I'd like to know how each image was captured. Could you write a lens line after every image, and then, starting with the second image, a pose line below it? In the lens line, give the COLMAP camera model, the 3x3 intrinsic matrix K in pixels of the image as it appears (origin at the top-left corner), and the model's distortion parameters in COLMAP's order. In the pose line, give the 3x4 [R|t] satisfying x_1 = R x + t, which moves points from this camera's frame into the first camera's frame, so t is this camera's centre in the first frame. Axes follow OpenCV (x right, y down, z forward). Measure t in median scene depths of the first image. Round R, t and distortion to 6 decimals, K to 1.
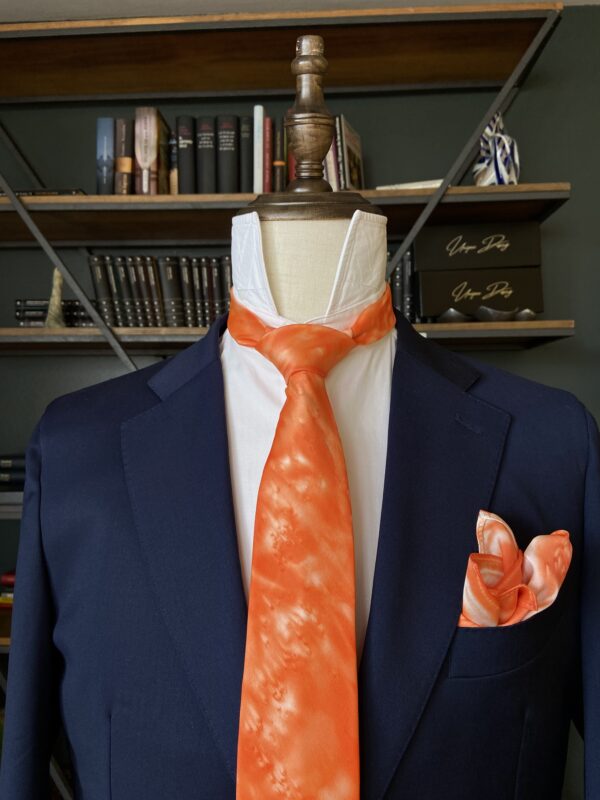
lens RADIAL K [[611.0, 0, 301.0], [0, 611.0, 394.0], [0, 0, 1]] dist [0.115340, -0.160989]
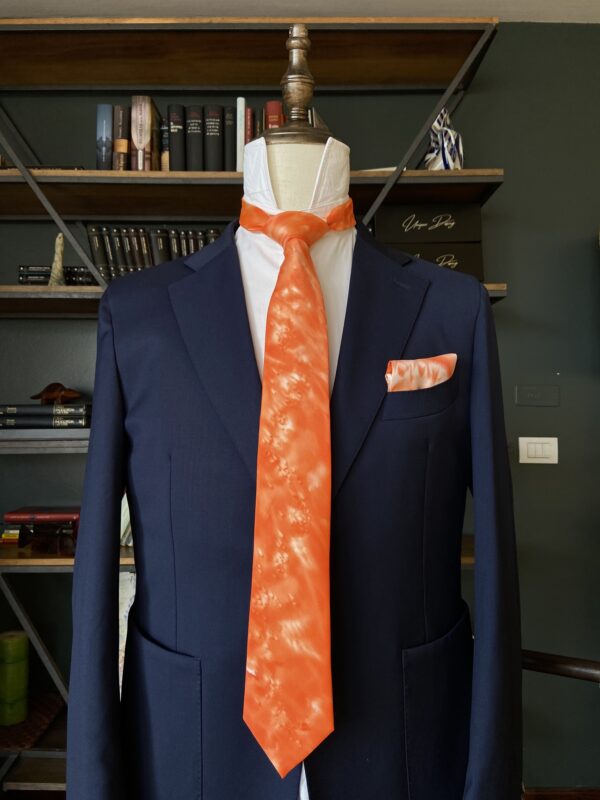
lens RADIAL K [[611.0, 0, 306.1], [0, 611.0, 395.8], [0, 0, 1]] dist [0.115340, -0.160989]
pose [[0.998069, 0.003051, 0.062042, -0.017562], [-0.002167, 0.999895, -0.014296, 0.103764], [-0.062079, 0.014134, 0.997971, -0.147793]]
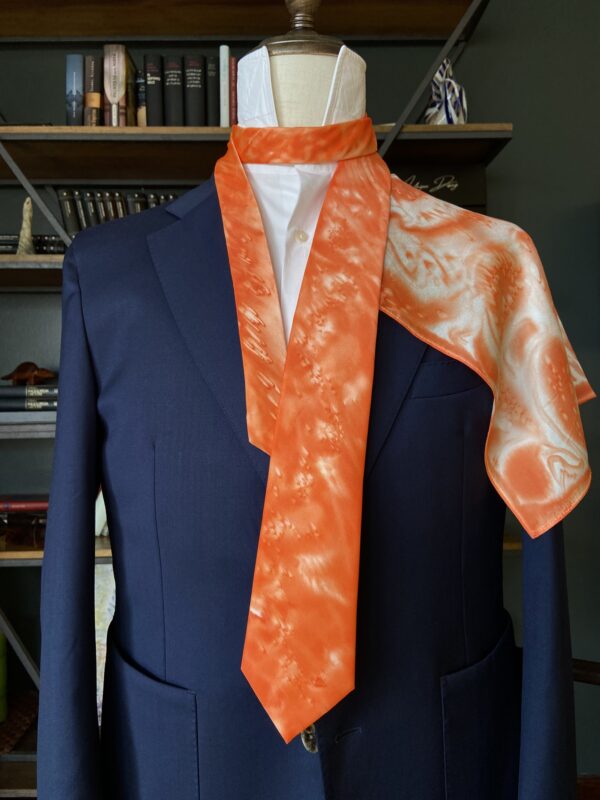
lens RADIAL K [[611.0, 0, 301.5], [0, 611.0, 398.1], [0, 0, 1]] dist [0.115340, -0.160989]
pose [[0.996653, -0.009990, 0.081131, -0.029698], [0.008209, 0.999719, 0.022253, 0.106507], [-0.081330, -0.021513, 0.996455, -0.068739]]
